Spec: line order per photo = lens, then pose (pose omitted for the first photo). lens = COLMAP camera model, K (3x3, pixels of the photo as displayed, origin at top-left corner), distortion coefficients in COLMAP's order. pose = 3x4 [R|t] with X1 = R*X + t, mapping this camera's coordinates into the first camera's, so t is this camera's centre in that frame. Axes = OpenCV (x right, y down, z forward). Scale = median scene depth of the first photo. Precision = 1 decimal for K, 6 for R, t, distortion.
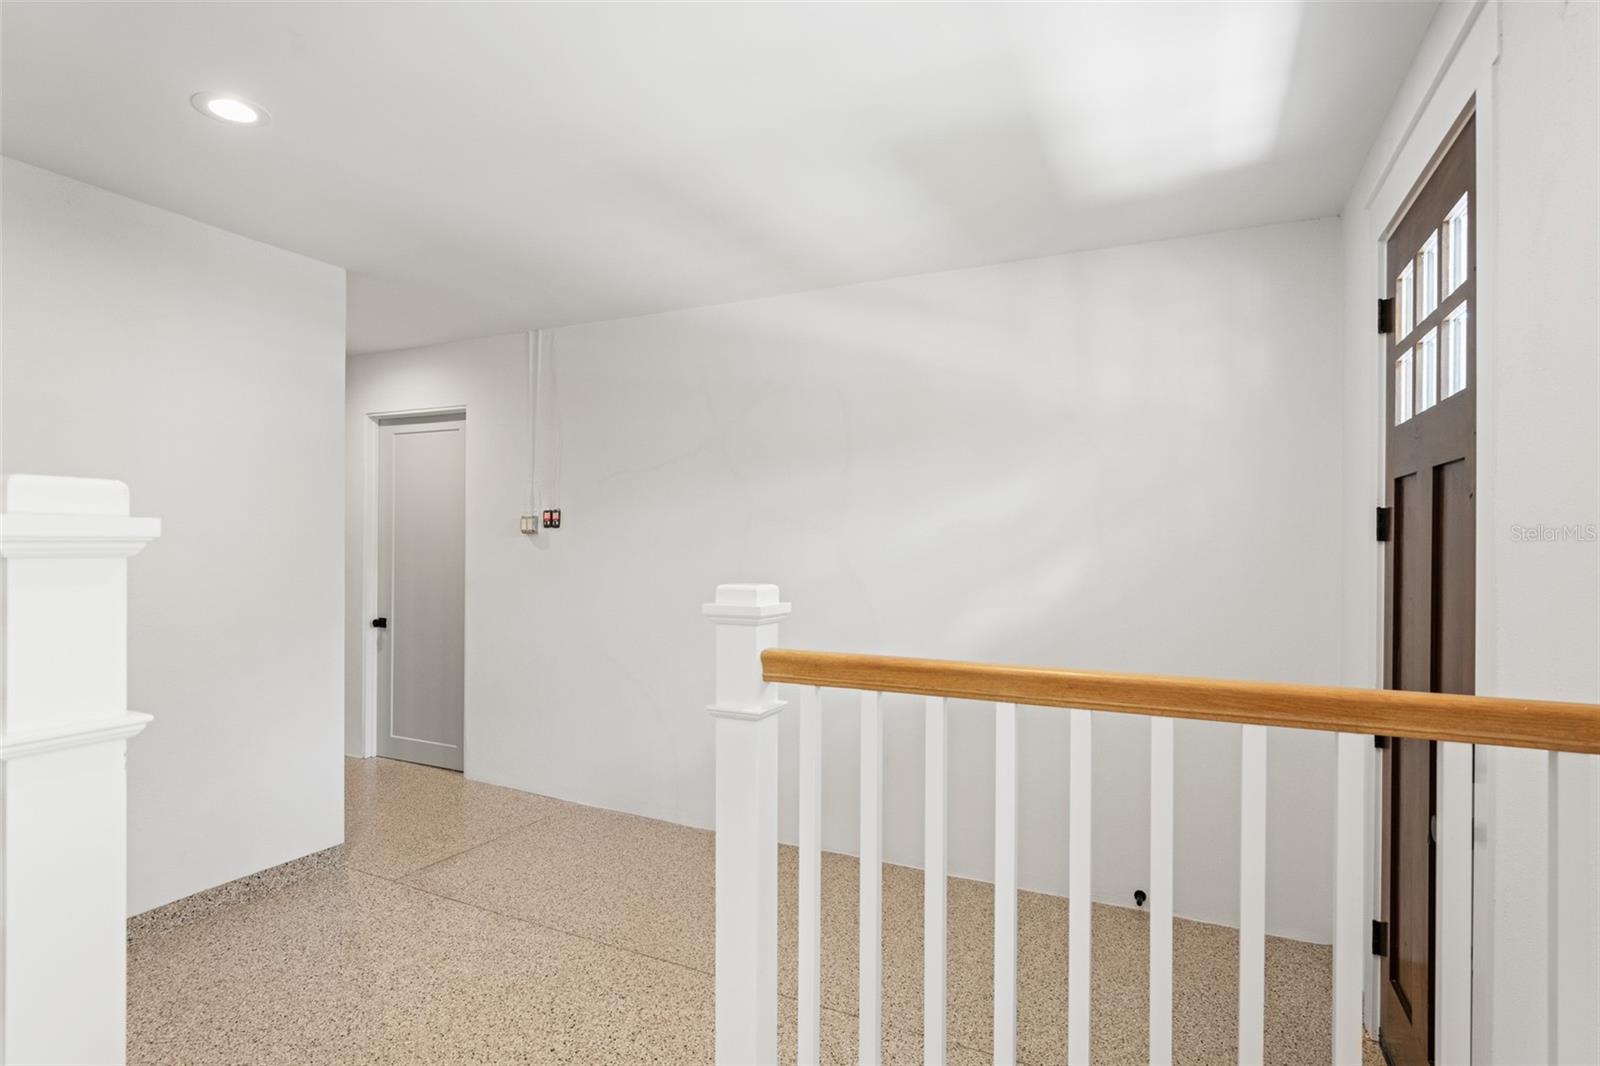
lens RADIAL K [[789.0, 0, 801.4], [0, 789.0, 541.9], [0, 0, 1]] dist [-0.013548, 0.000491]
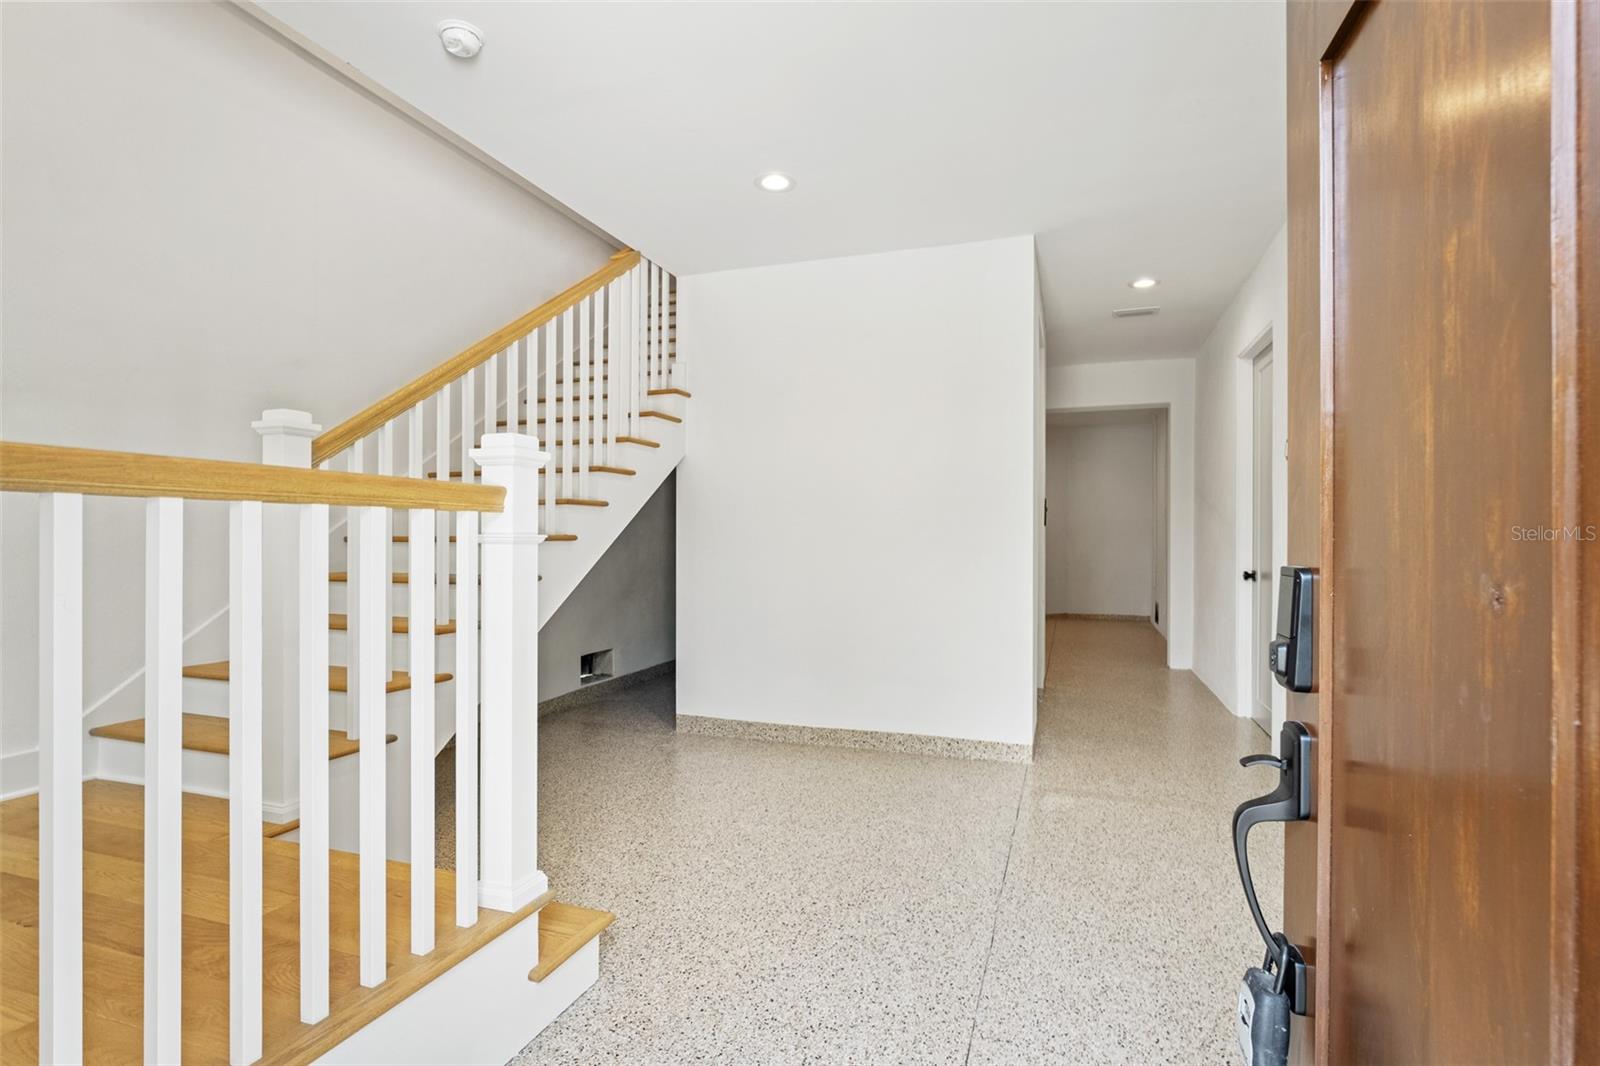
lens RADIAL K [[789.0, 0, 815.9], [0, 789.0, 534.0], [0, 0, 1]] dist [-0.013548, 0.000491]
pose [[0.118507, -0.009061, -0.992912, 0.553663], [-0.000594, 0.999958, -0.009196, 0.103168], [0.992953, 0.001679, 0.118497, 0.622290]]
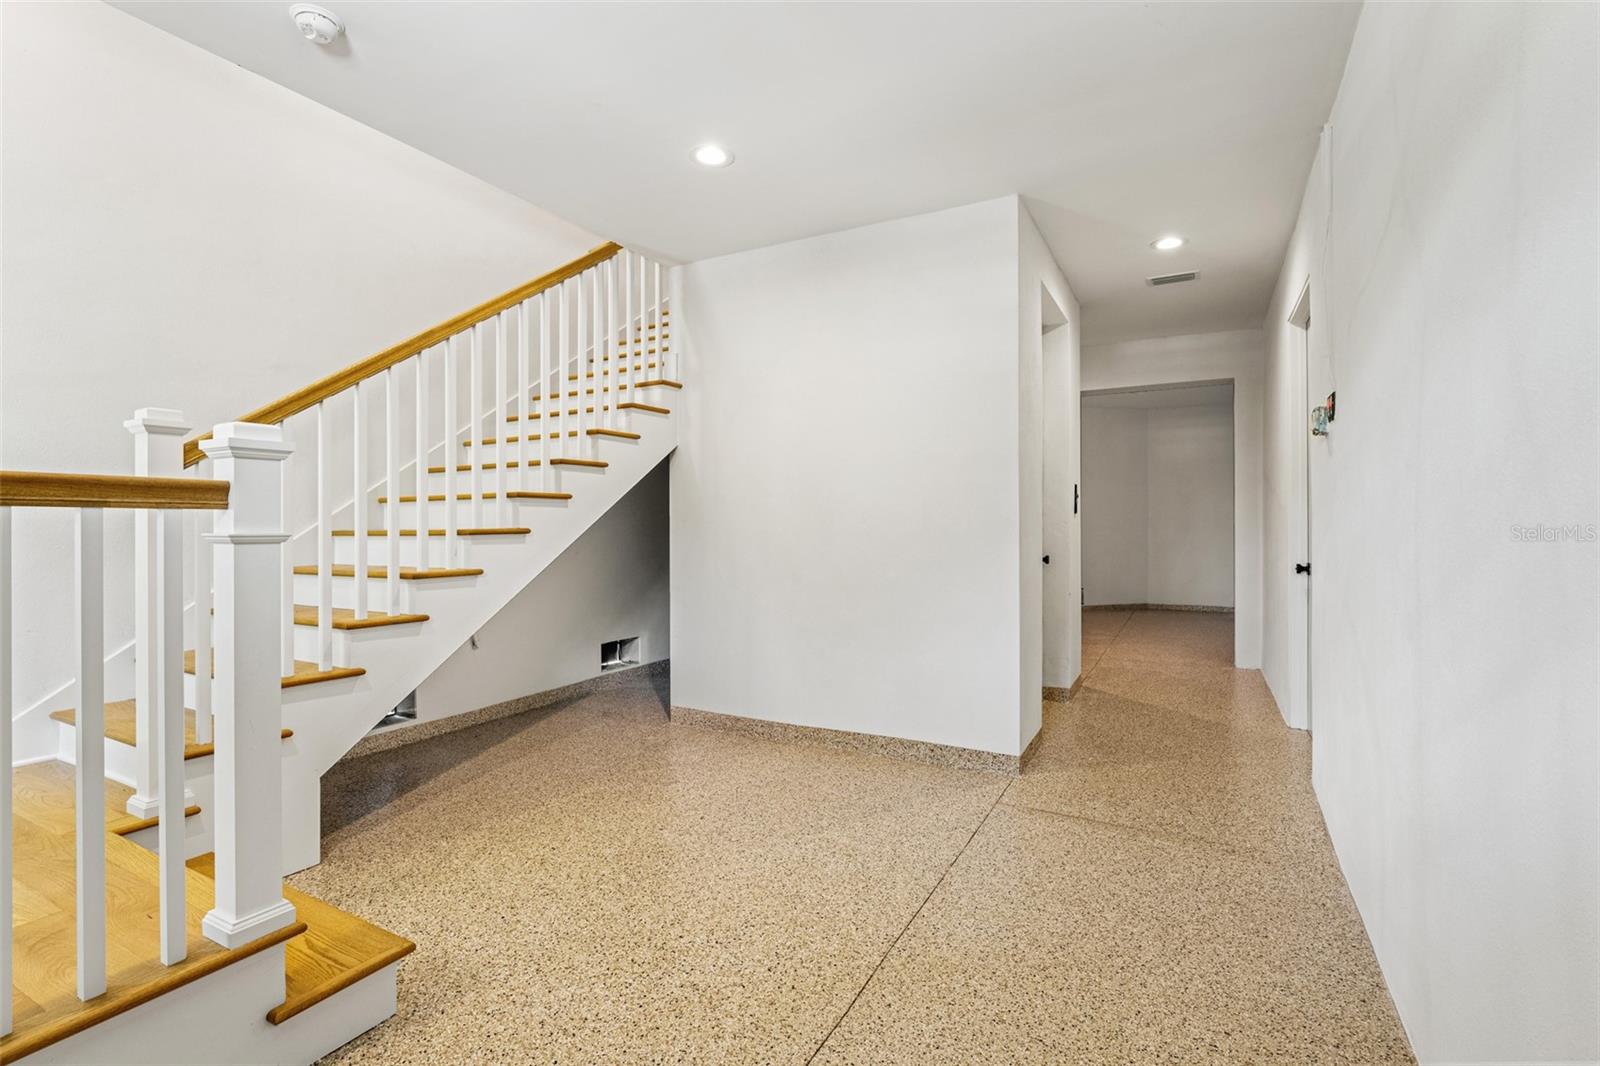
lens RADIAL K [[742.1, 0, 813.7], [0, 742.1, 524.1], [0, 0, 1]] dist [-0.013206, -0.000498]
pose [[-0.045718, -0.006263, -0.998935, 0.433471], [0.005086, 0.999966, -0.006502, 0.097232], [0.998941, -0.005378, -0.045684, 0.865654]]
